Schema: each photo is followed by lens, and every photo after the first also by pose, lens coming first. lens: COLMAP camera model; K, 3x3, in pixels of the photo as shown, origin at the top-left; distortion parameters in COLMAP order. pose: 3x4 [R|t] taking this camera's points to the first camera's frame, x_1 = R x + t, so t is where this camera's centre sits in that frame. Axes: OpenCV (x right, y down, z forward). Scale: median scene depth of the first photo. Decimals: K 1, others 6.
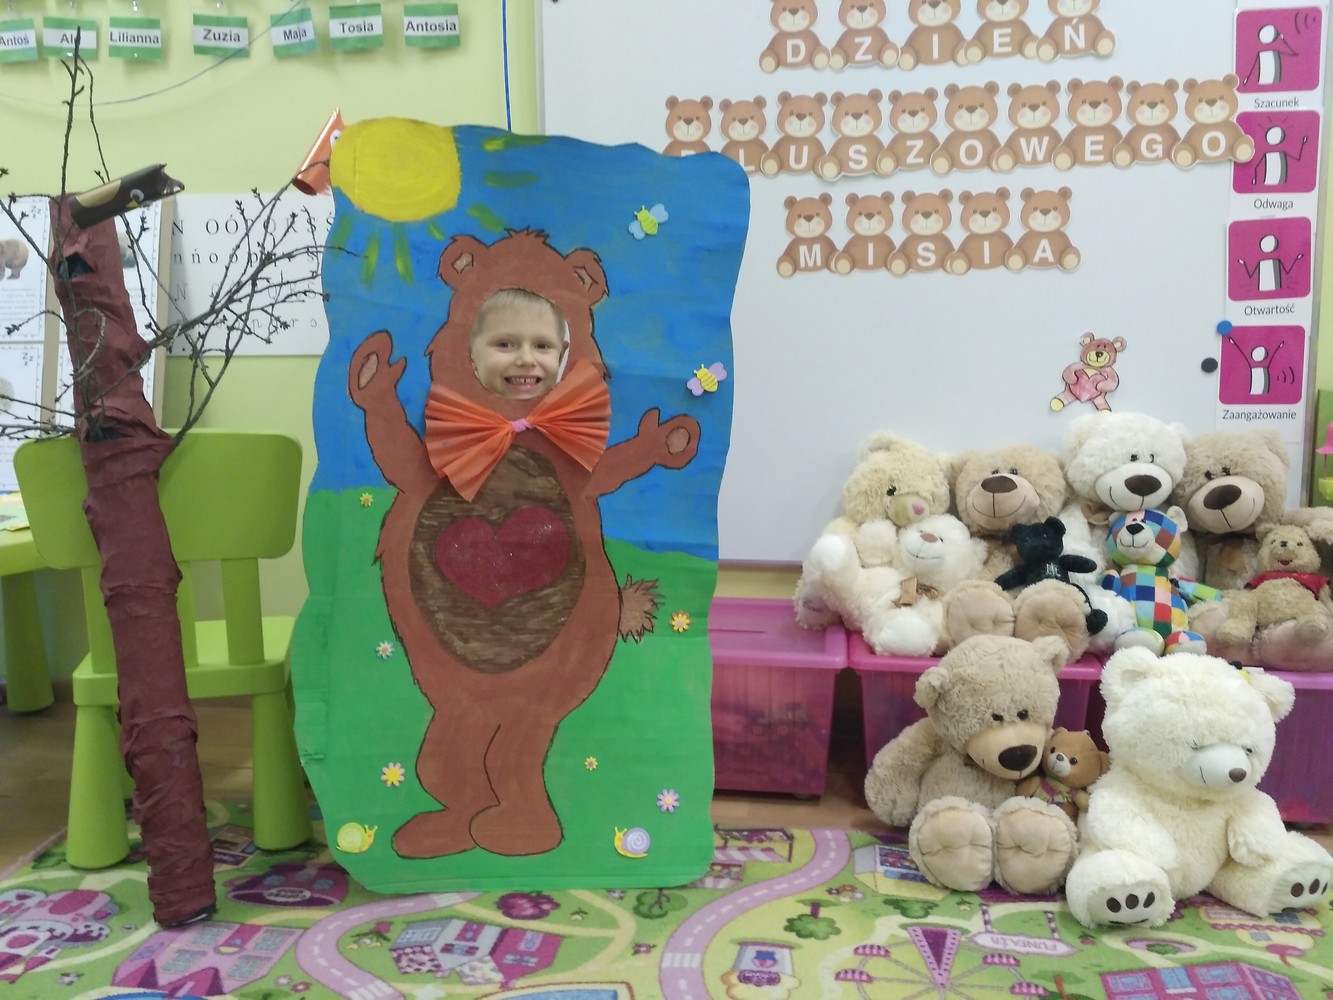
lens RADIAL K [[1192.5, 0, 668.9], [0, 1192.5, 486.0], [0, 0, 1]] dist [0.091540, -0.198297]
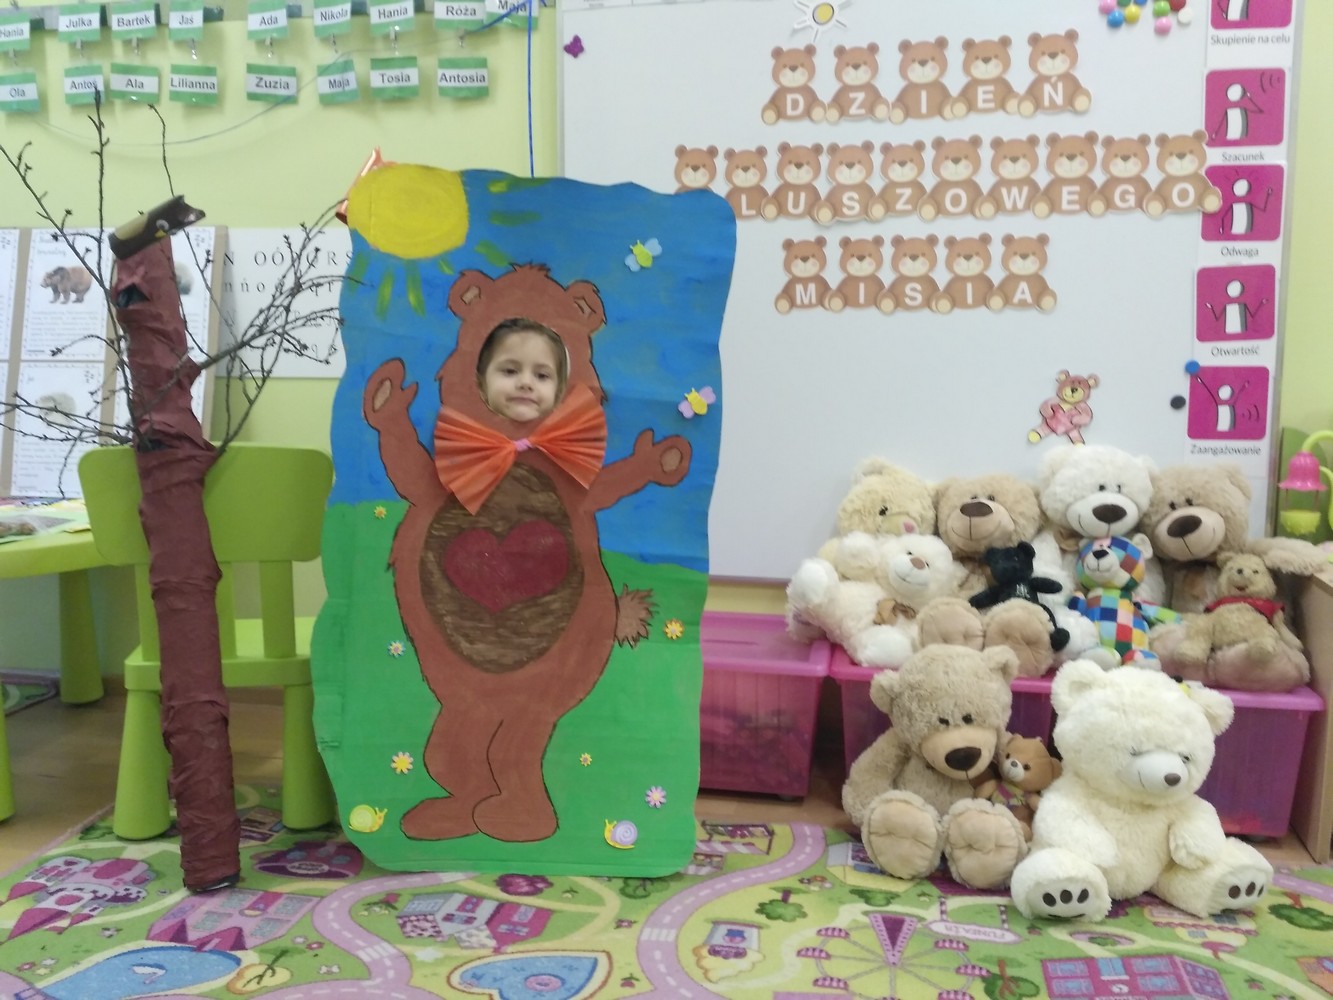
lens RADIAL K [[1188.7, 0, 663.6], [0, 1188.7, 497.9], [0, 0, 1]] dist [0.100713, -0.214906]
pose [[0.998919, 0.020882, -0.041528, 0.048827], [-0.021398, 0.999699, -0.012037, 0.007992], [0.041264, 0.012913, 0.999065, -0.092613]]
